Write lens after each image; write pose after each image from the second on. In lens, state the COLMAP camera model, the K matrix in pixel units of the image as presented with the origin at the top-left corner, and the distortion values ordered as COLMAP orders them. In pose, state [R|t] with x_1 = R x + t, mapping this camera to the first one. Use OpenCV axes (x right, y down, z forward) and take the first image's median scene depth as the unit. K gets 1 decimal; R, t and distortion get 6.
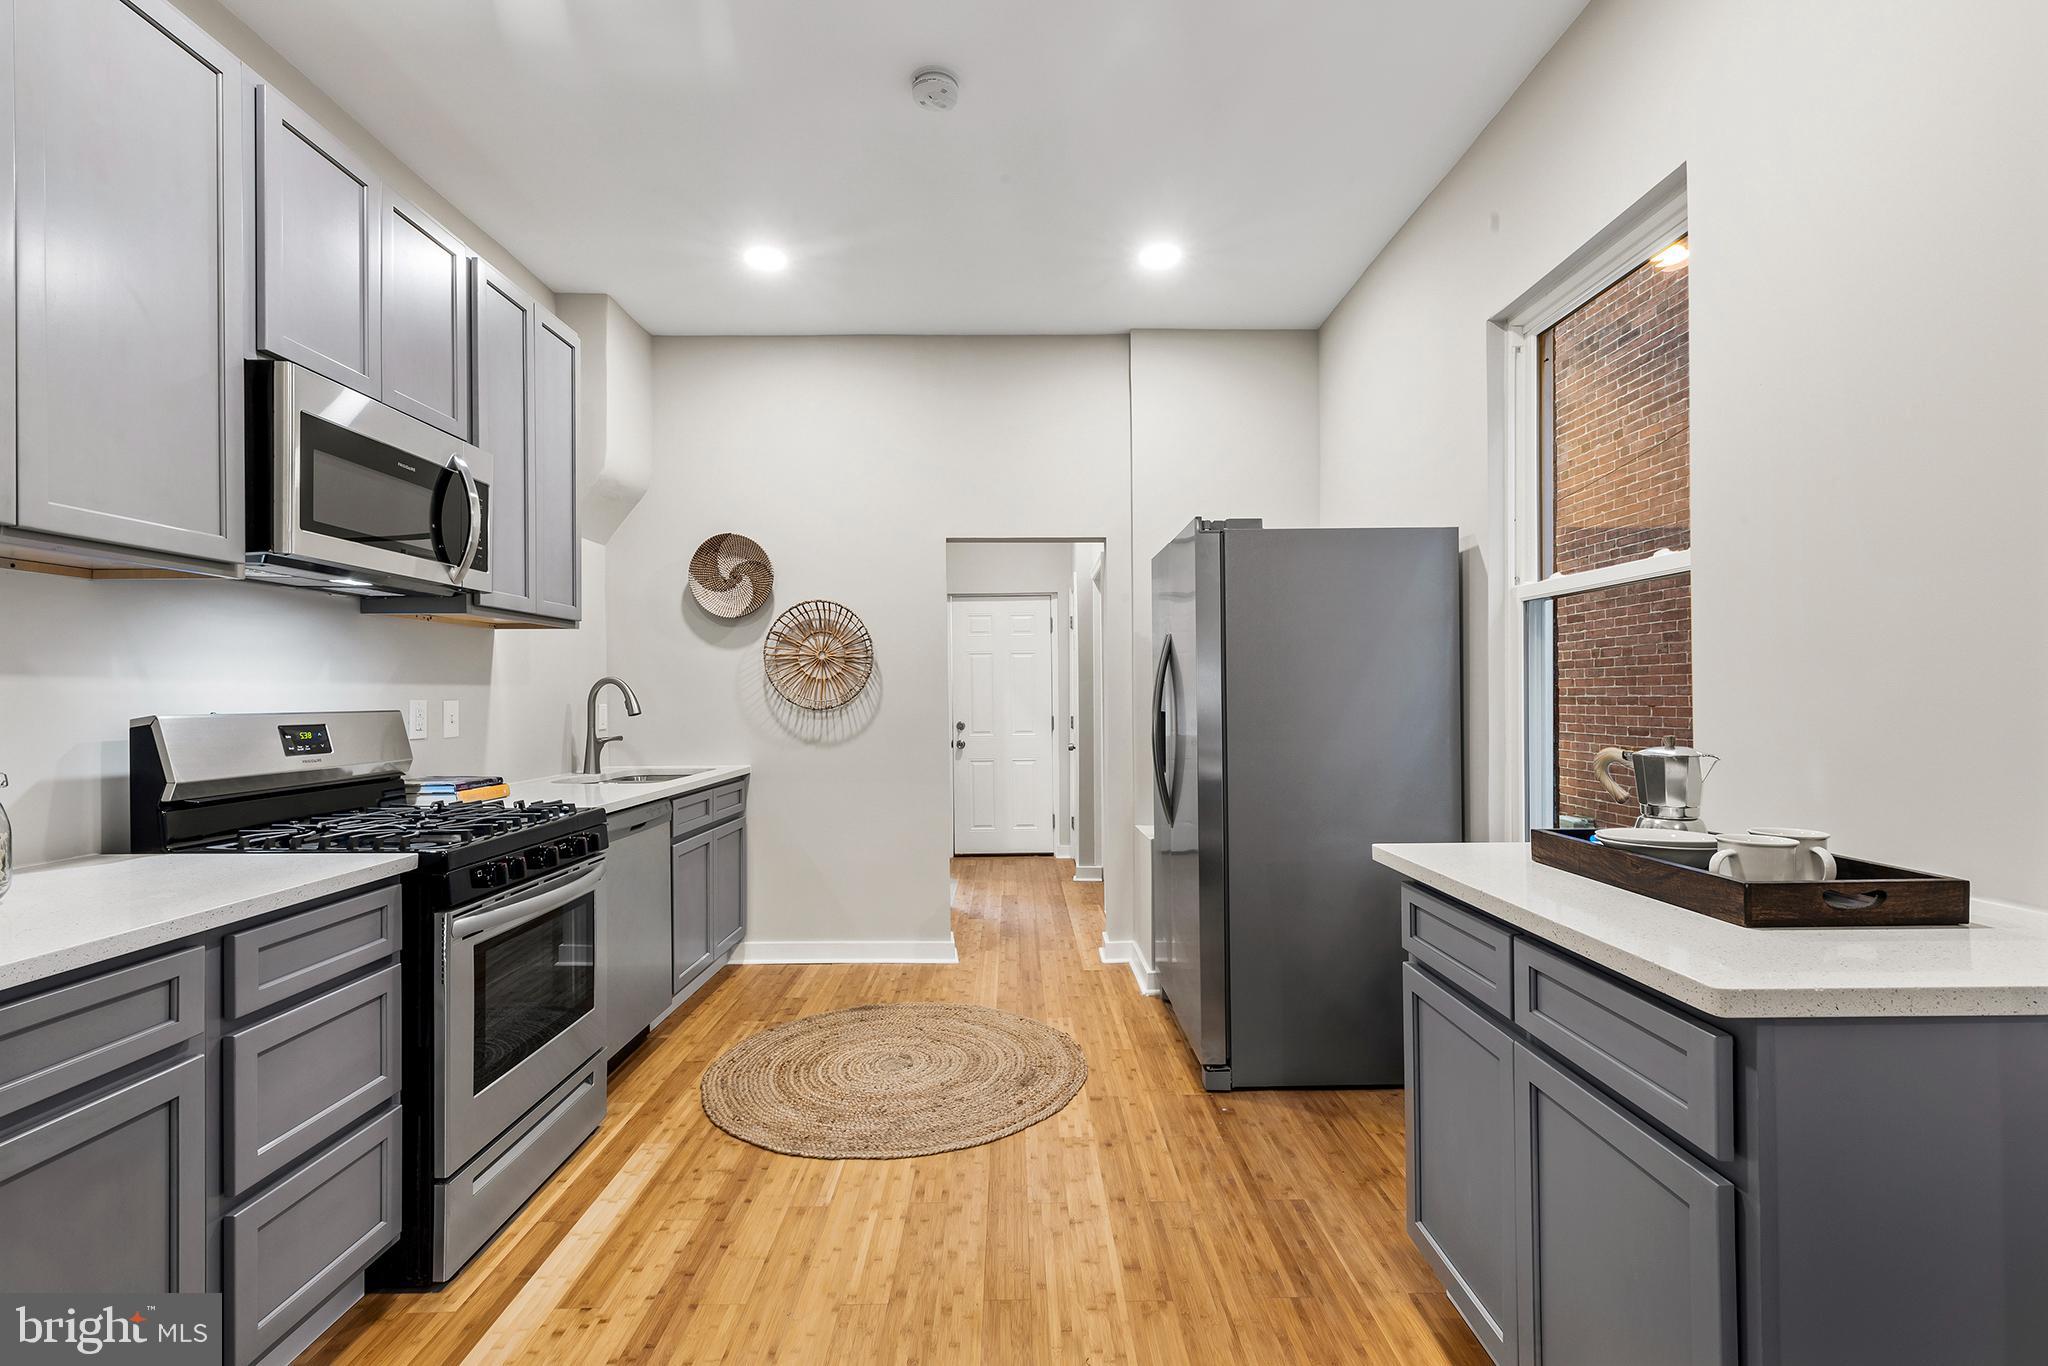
lens RADIAL K [[933.2, 0, 1020.8], [0, 933.2, 692.8], [0, 0, 1]] dist [0.005133, -0.000324]
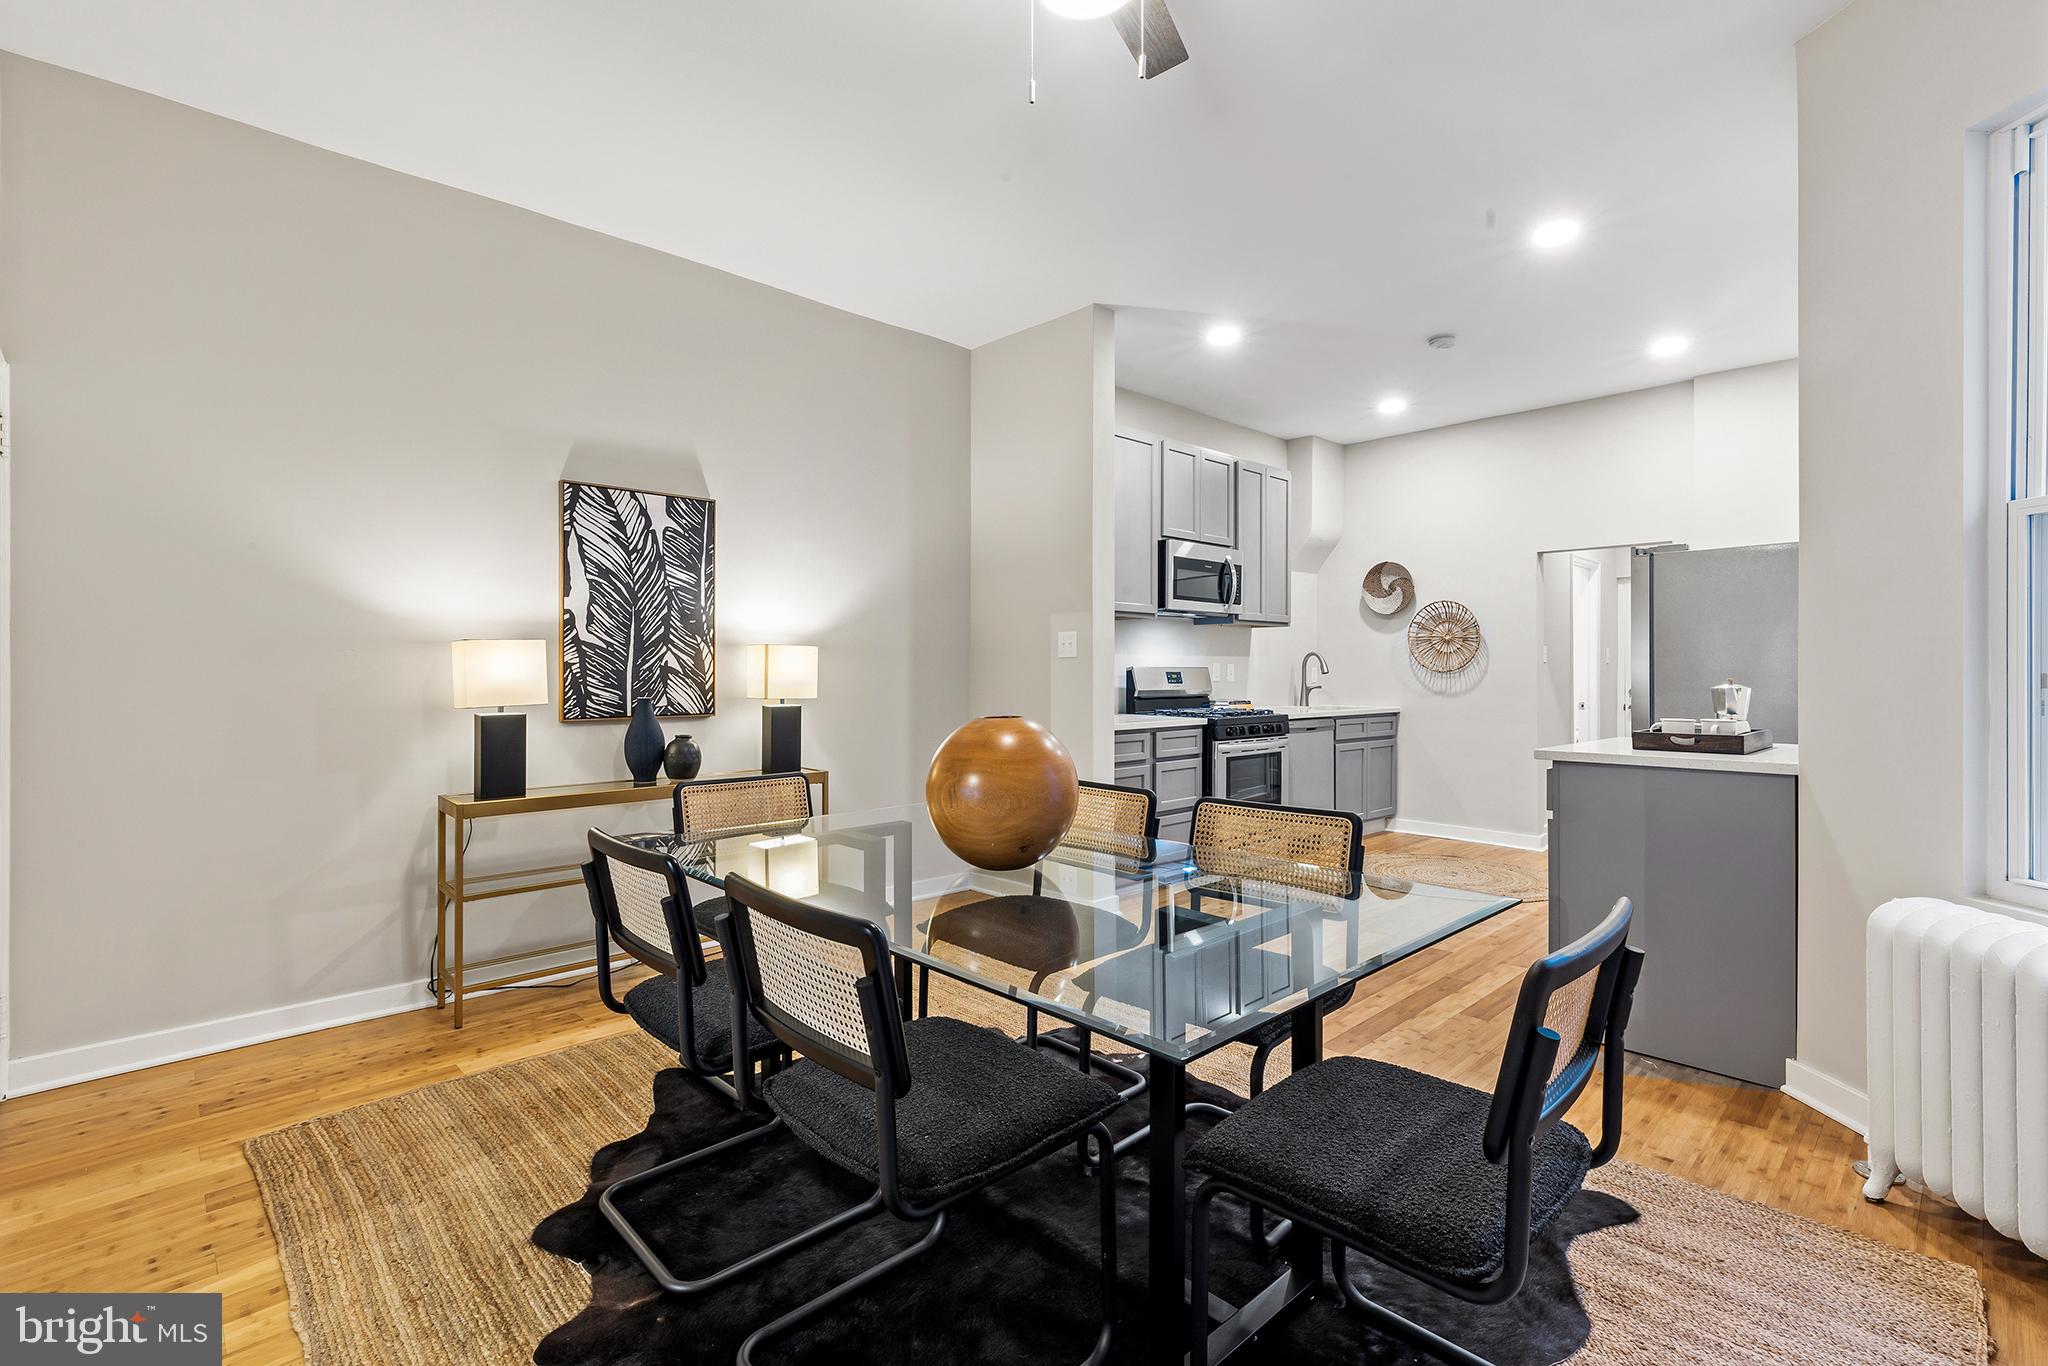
lens RADIAL K [[933.2, 0, 1021.7], [0, 933.2, 678.9], [0, 0, 1]] dist [0.005133, -0.000324]
pose [[0.685282, 0.013607, -0.728151, 0.776064], [-0.003241, 0.999873, 0.015635, 0.014139], [0.728271, -0.008355, 0.685238, -1.010932]]
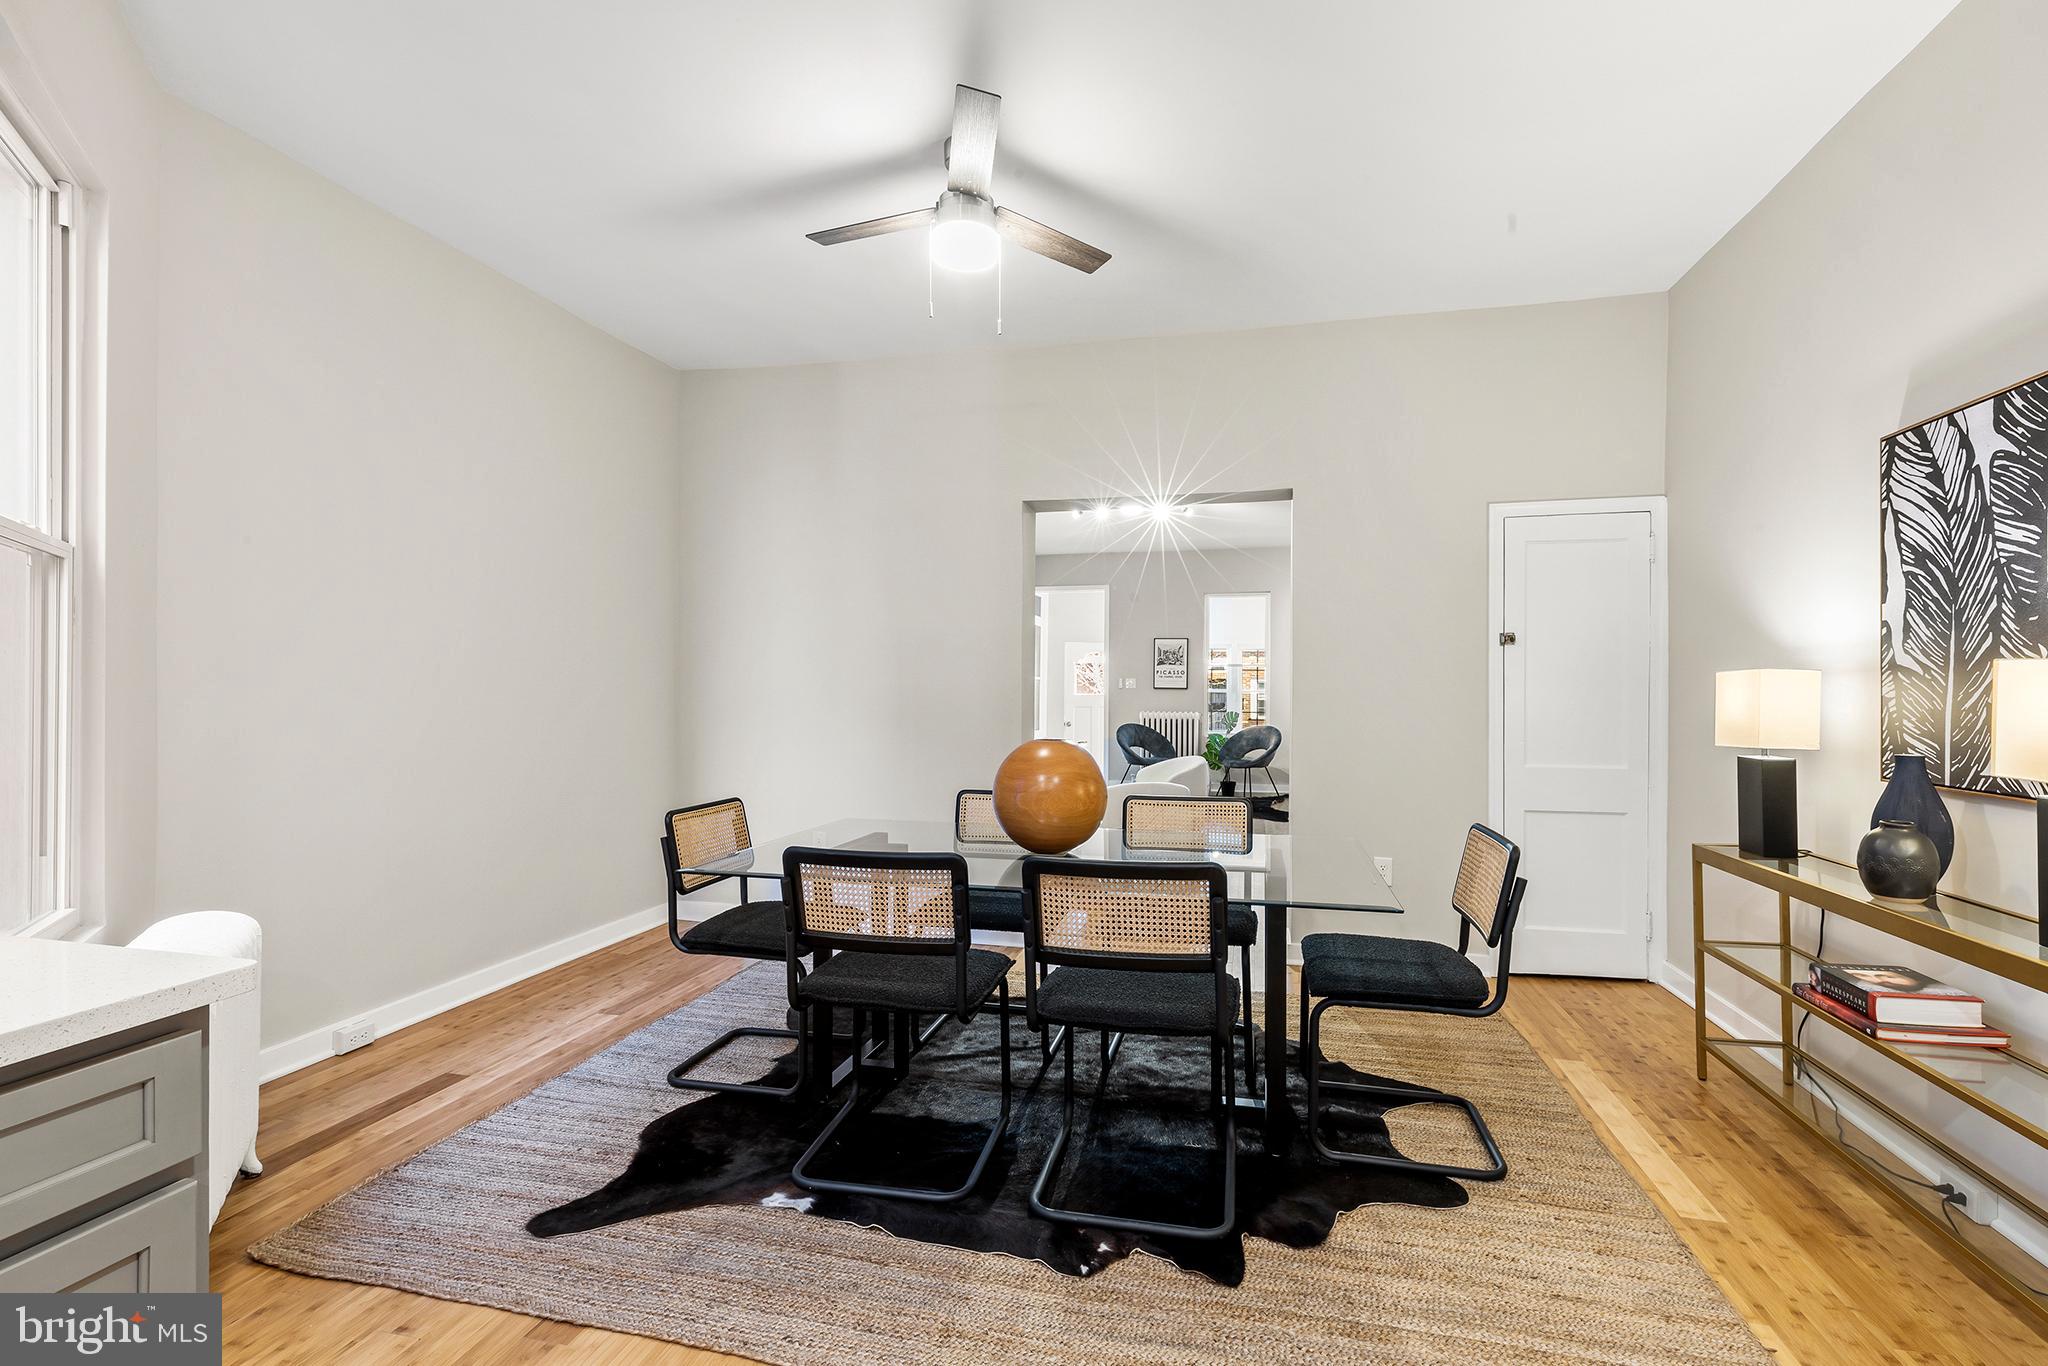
lens RADIAL K [[933.2, 0, 1029.4], [0, 933.2, 688.2], [0, 0, 1]] dist [0.005133, -0.000324]
pose [[-0.969678, 0.003380, 0.244364, -0.155563], [0.002535, 0.999990, -0.003772, 0.005045], [-0.244374, -0.003038, -0.969676, 0.761578]]
